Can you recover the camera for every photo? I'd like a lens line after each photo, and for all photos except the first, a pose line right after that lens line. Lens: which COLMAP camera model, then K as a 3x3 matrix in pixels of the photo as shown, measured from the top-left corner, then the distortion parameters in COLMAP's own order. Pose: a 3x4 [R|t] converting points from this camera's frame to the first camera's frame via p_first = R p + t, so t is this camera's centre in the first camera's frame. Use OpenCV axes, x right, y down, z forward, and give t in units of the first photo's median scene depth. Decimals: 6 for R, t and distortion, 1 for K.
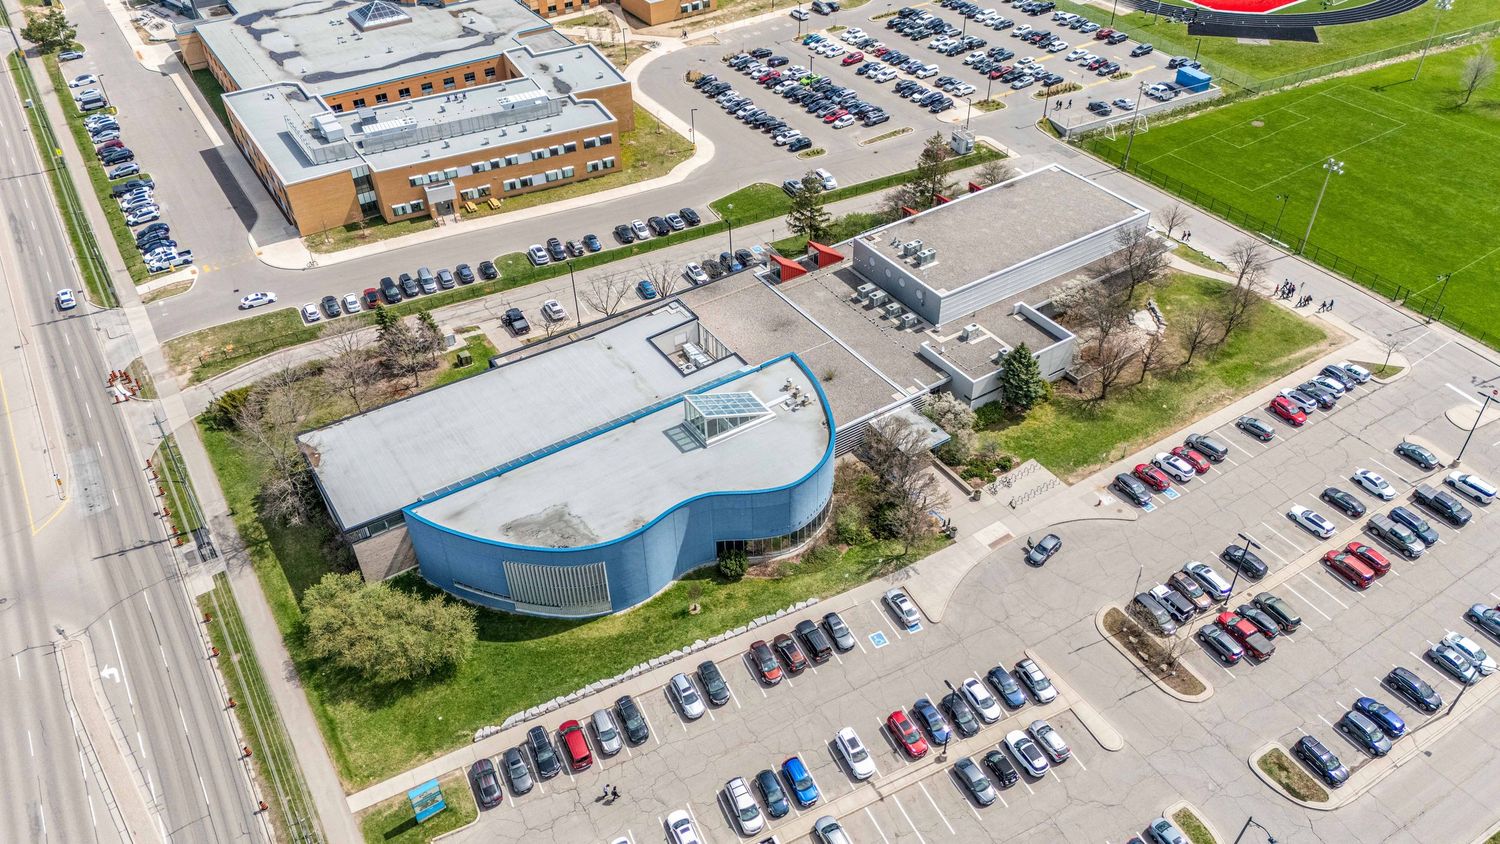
lens RADIAL K [[1075.8, 0, 752.0], [0, 1075.8, 421.0], [0, 0, 1]] dist [0.072965, -0.089508]
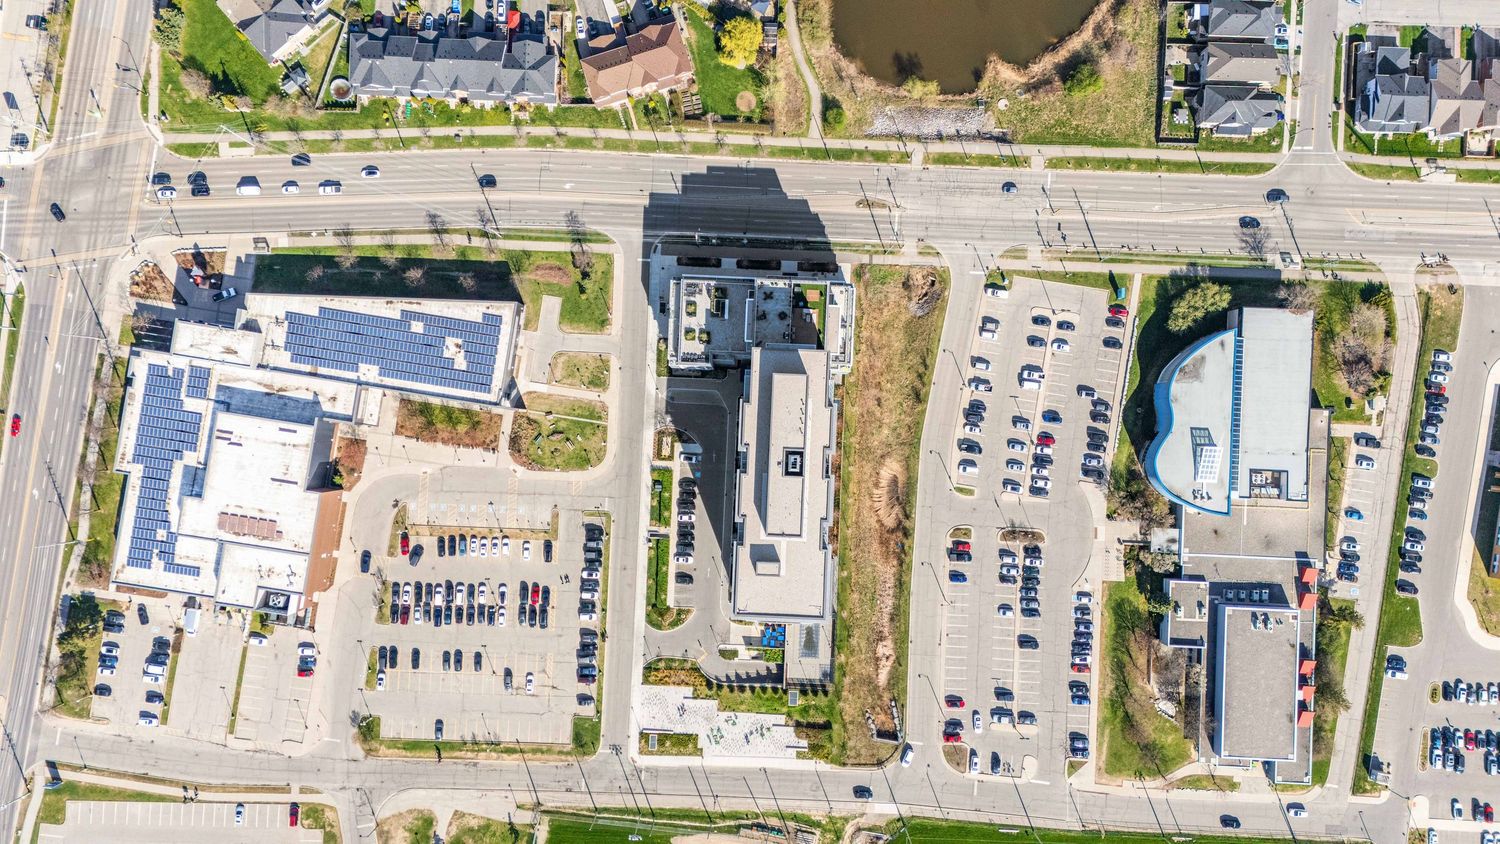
lens RADIAL K [[1075.8, 0, 752.0], [0, 1075.8, 421.0], [0, 0, 1]] dist [0.072965, -0.089508]
pose [[-0.571333, 0.820626, 0.012326, 0.386047], [-0.516307, -0.371055, 0.771846, -1.131856], [0.637970, 0.434617, 0.635690, -1.018962]]
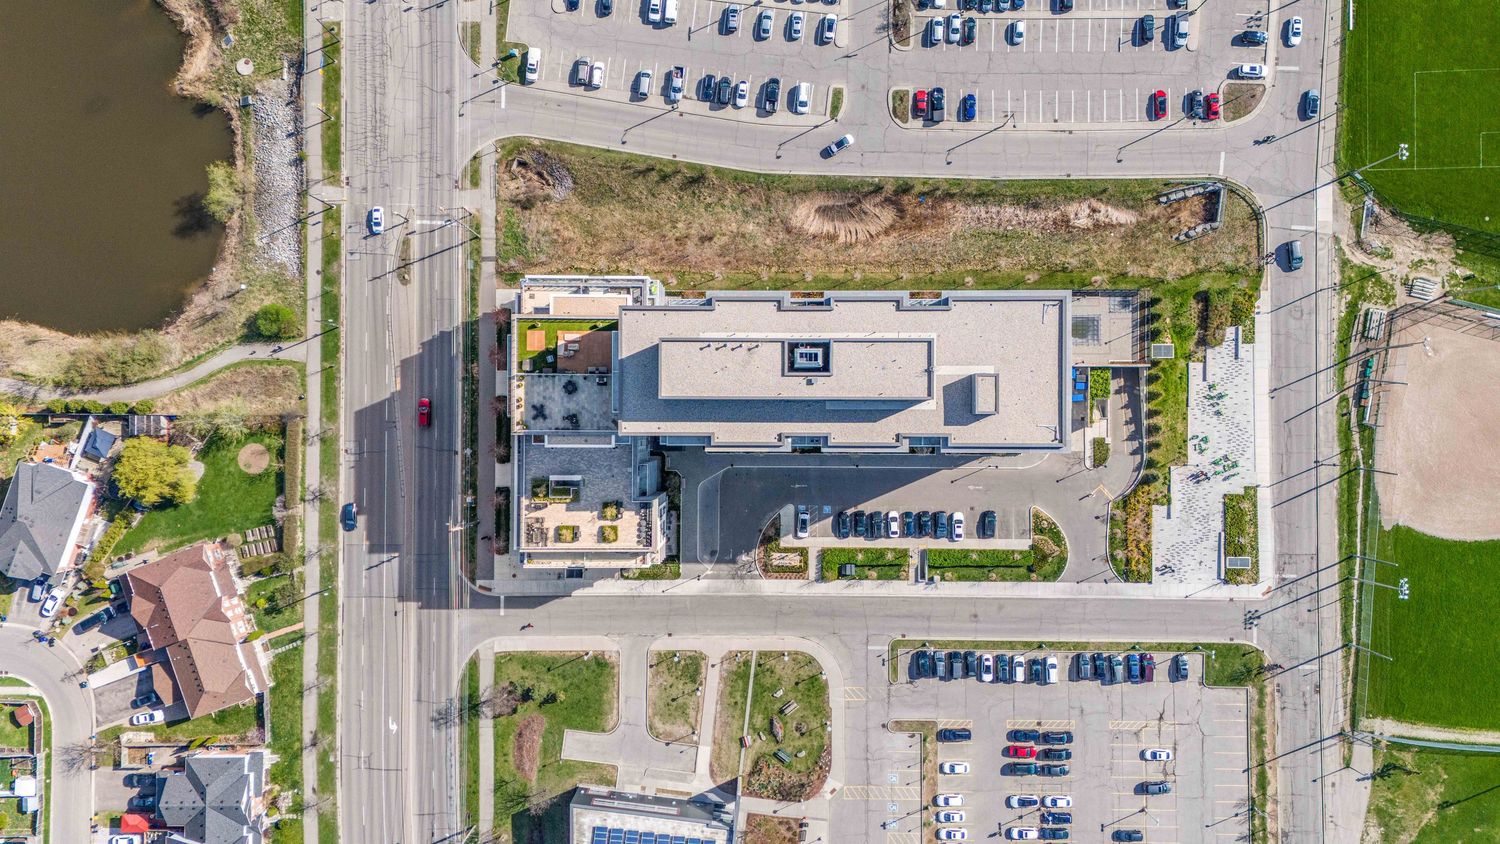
lens RADIAL K [[1075.8, 0, 752.0], [0, 1075.8, 421.0], [0, 0, 1]] dist [0.072965, -0.089508]
pose [[0.842238, 0.539009, 0.010191, 0.402112], [-0.353658, 0.538150, 0.765062, -0.558577], [0.406892, -0.647969, 0.643876, -0.543567]]
